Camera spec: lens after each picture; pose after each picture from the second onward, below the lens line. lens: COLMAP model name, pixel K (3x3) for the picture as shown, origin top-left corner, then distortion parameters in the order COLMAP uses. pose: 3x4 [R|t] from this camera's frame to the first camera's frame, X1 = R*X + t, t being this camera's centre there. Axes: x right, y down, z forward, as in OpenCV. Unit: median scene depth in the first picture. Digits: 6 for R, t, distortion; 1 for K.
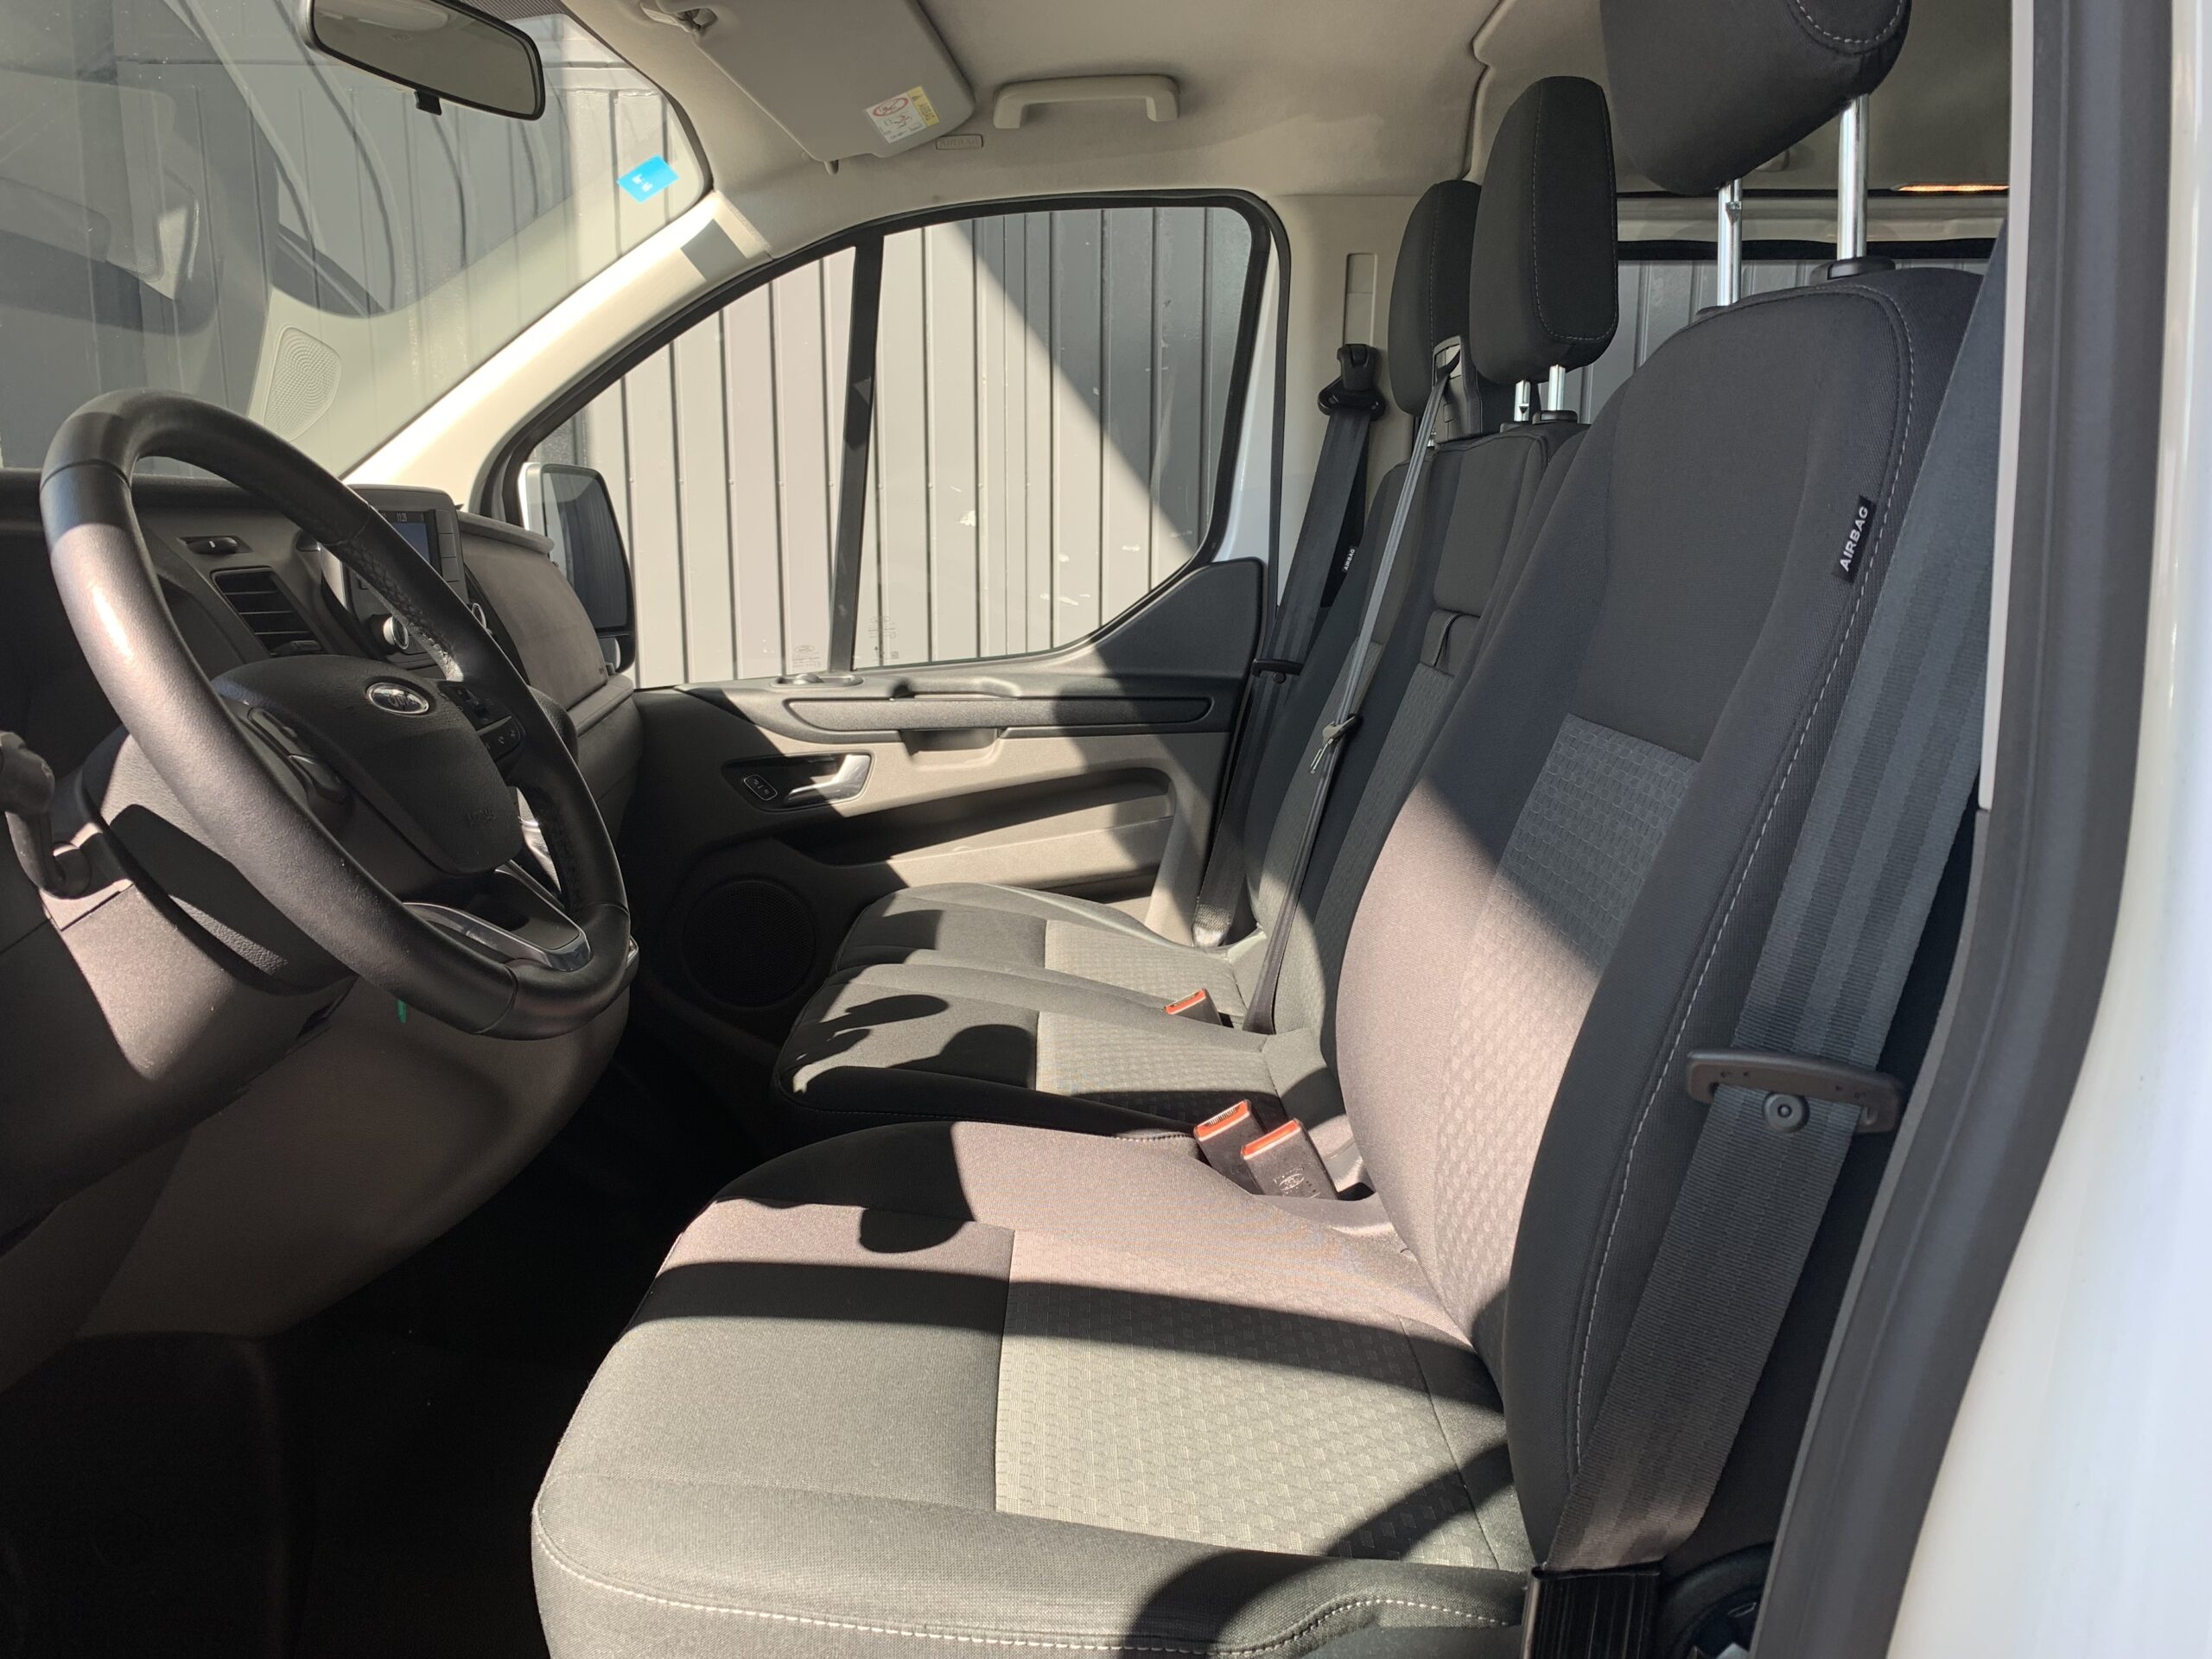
lens RADIAL K [[1702.3, 0, 1115.8], [0, 1702.3, 832.0], [0, 0, 1]] dist [0.026783, -0.031939]
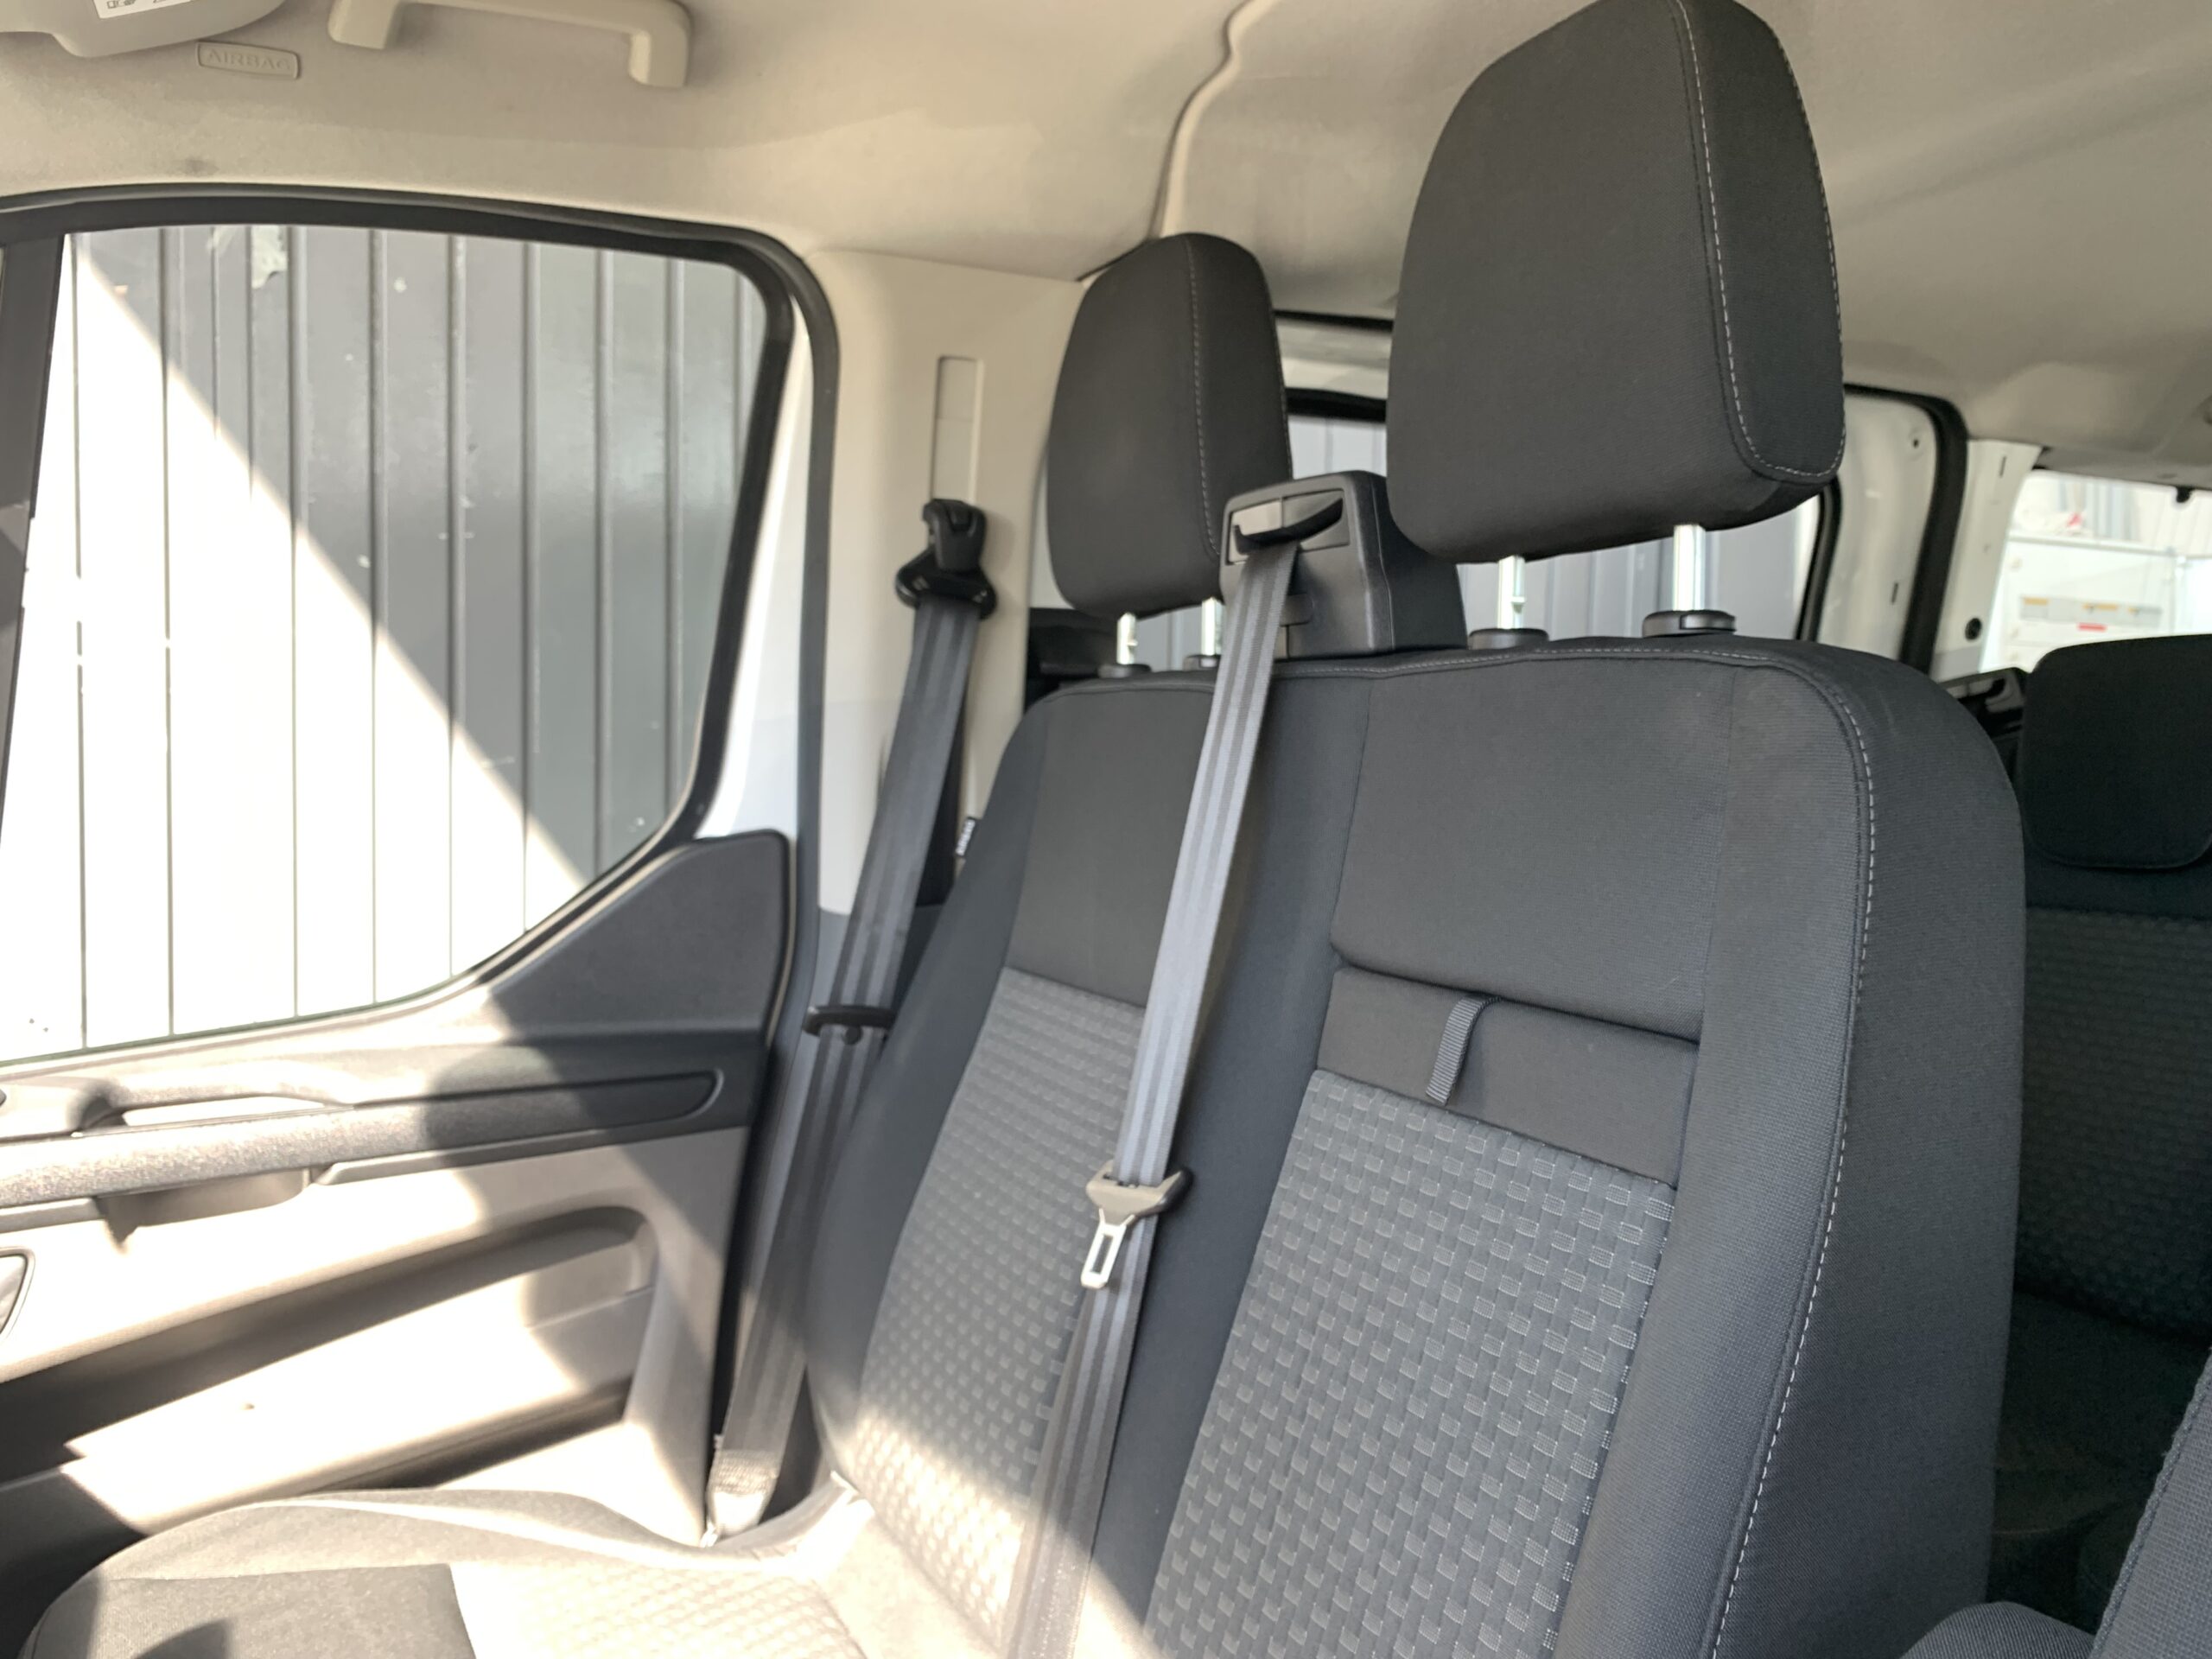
lens RADIAL K [[1702.3, 0, 1099.7], [0, 1702.3, 813.1], [0, 0, 1]] dist [0.026783, -0.031939]
pose [[0.884371, -0.010860, 0.466658, -0.099022], [0.072402, 0.990822, -0.114151, -0.090702], [-0.461135, 0.134739, 0.877040, 0.417991]]
